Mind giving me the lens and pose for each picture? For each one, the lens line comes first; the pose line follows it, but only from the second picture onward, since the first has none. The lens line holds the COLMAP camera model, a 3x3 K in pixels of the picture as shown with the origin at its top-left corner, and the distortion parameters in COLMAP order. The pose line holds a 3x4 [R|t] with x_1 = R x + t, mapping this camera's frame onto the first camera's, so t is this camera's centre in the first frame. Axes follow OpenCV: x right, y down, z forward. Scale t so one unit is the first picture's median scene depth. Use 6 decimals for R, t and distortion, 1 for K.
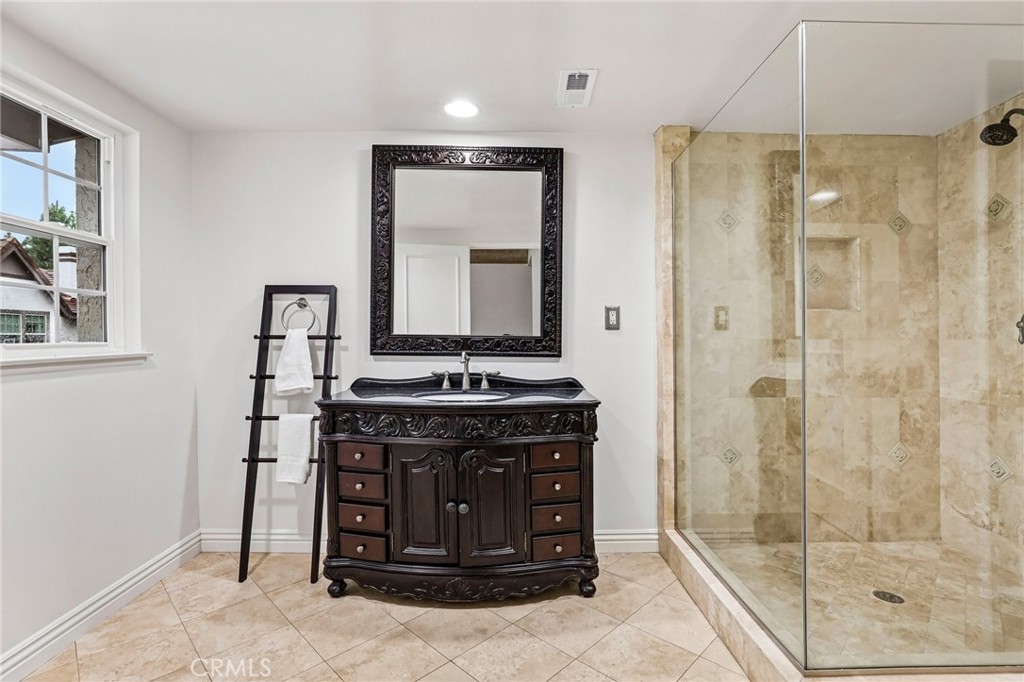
lens RADIAL K [[469.3, 0, 508.3], [0, 469.3, 347.1], [0, 0, 1]] dist [-0.037428, 0.009909]
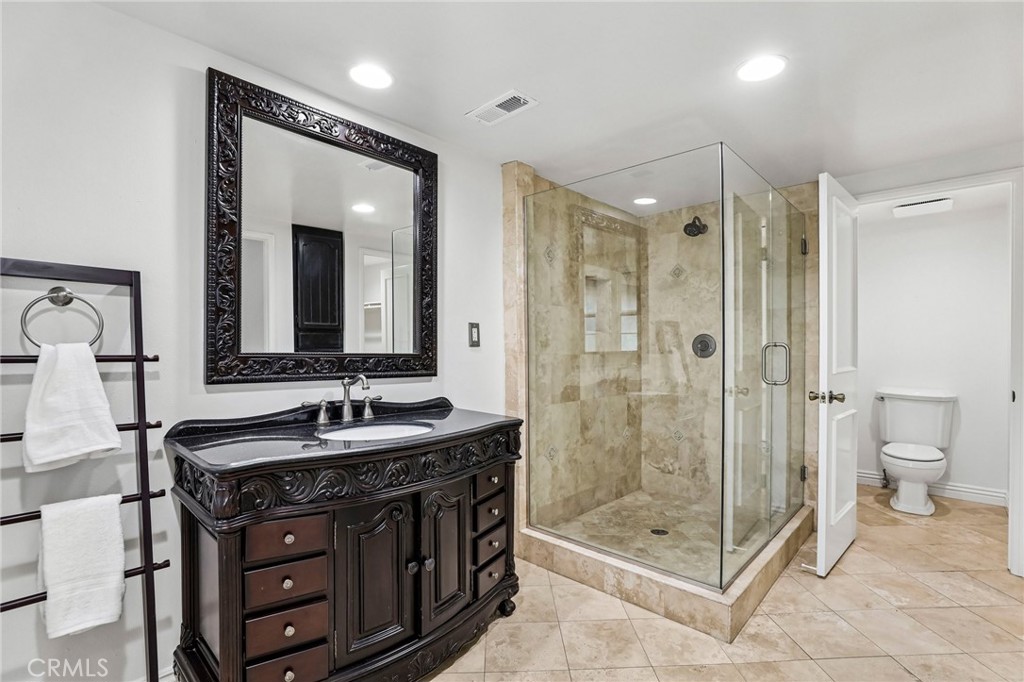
lens RADIAL K [[469.3, 0, 512.6], [0, 469.3, 344.6], [0, 0, 1]] dist [-0.037428, 0.009909]
pose [[0.696383, 0.006486, 0.717641, -0.460518], [0.006564, 0.999860, -0.015406, -0.025895], [-0.717641, 0.015440, 0.696242, 0.241556]]
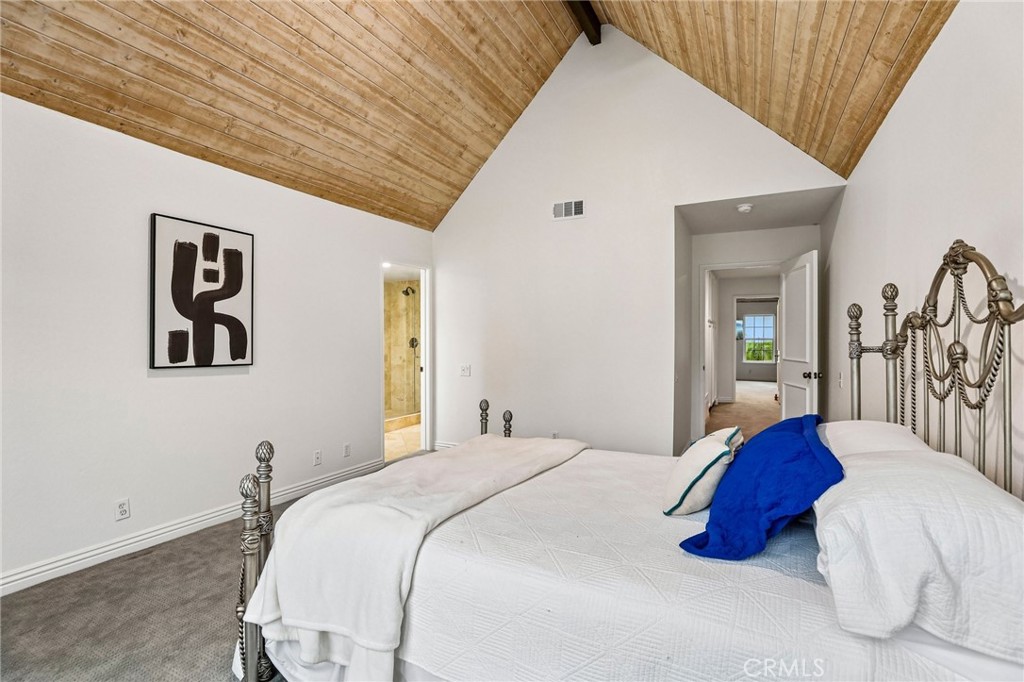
lens RADIAL K [[469.3, 0, 511.8], [0, 469.3, 343.3], [0, 0, 1]] dist [-0.037428, 0.009909]
pose [[0.461799, -0.002185, 0.886982, -1.633759], [0.009855, 0.999948, -0.002667, -0.021278], [-0.886930, 0.009973, 0.461796, -1.315408]]
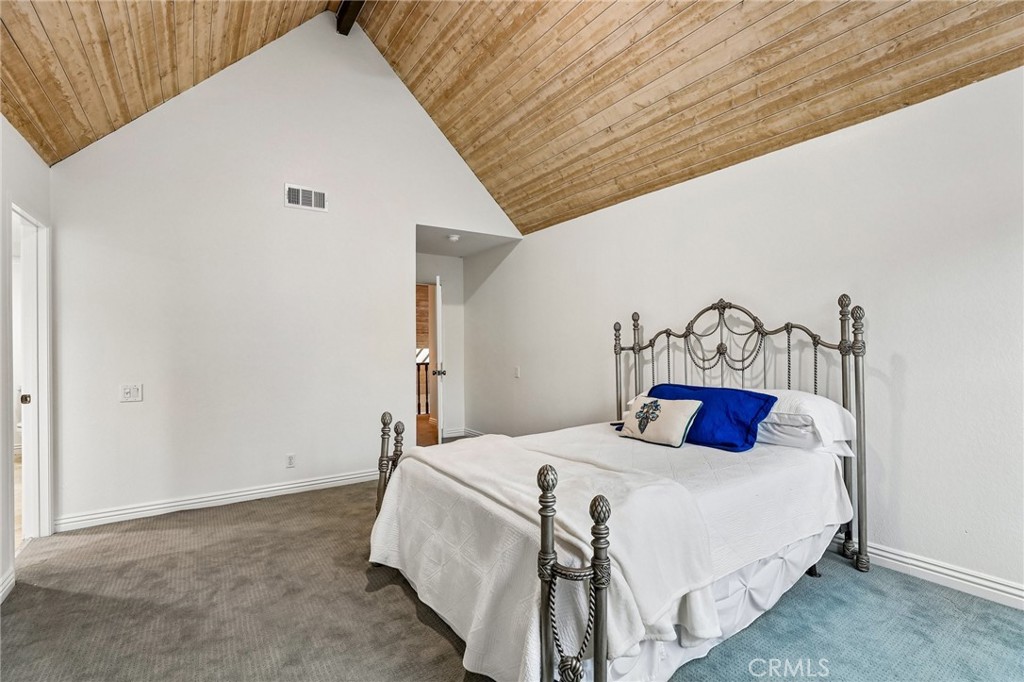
lens RADIAL K [[469.3, 0, 515.2], [0, 469.3, 343.9], [0, 0, 1]] dist [-0.037428, 0.009909]
pose [[-0.562984, 0.009499, 0.826413, -1.636616], [0.021338, 0.999768, 0.003044, -0.033477], [-0.826192, 0.019348, -0.563056, -0.306207]]
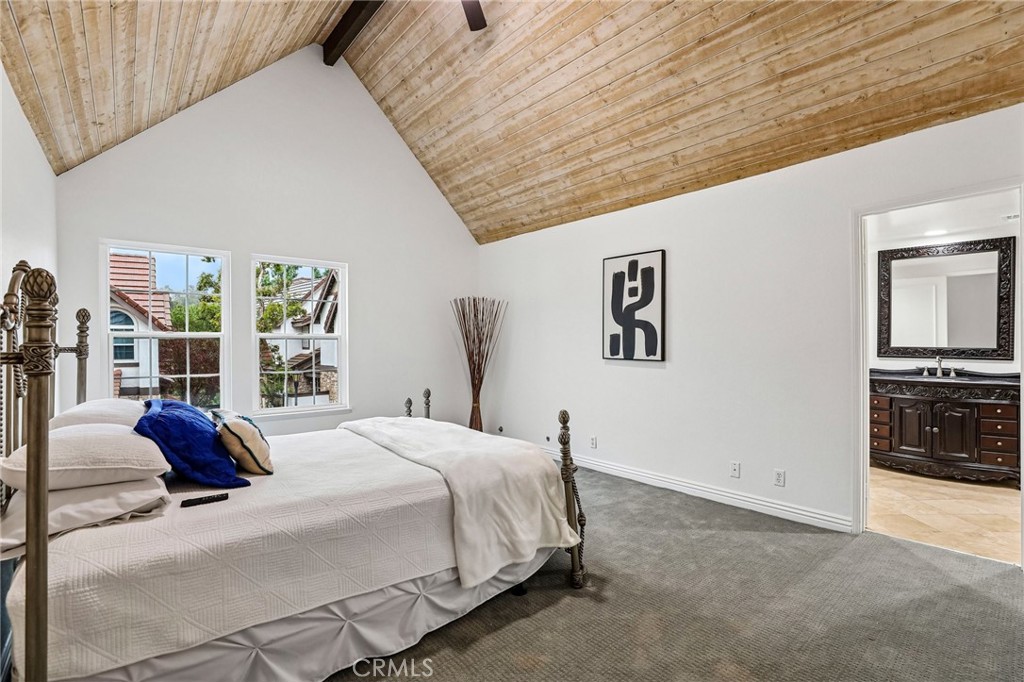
lens RADIAL K [[469.3, 0, 520.5], [0, 469.3, 345.3], [0, 0, 1]] dist [-0.037428, 0.009909]
pose [[0.660430, 0.003744, -0.750879, 0.174758], [-0.008678, 0.999959, -0.002647, -0.014471], [0.750838, 0.008264, 0.660435, -1.440910]]
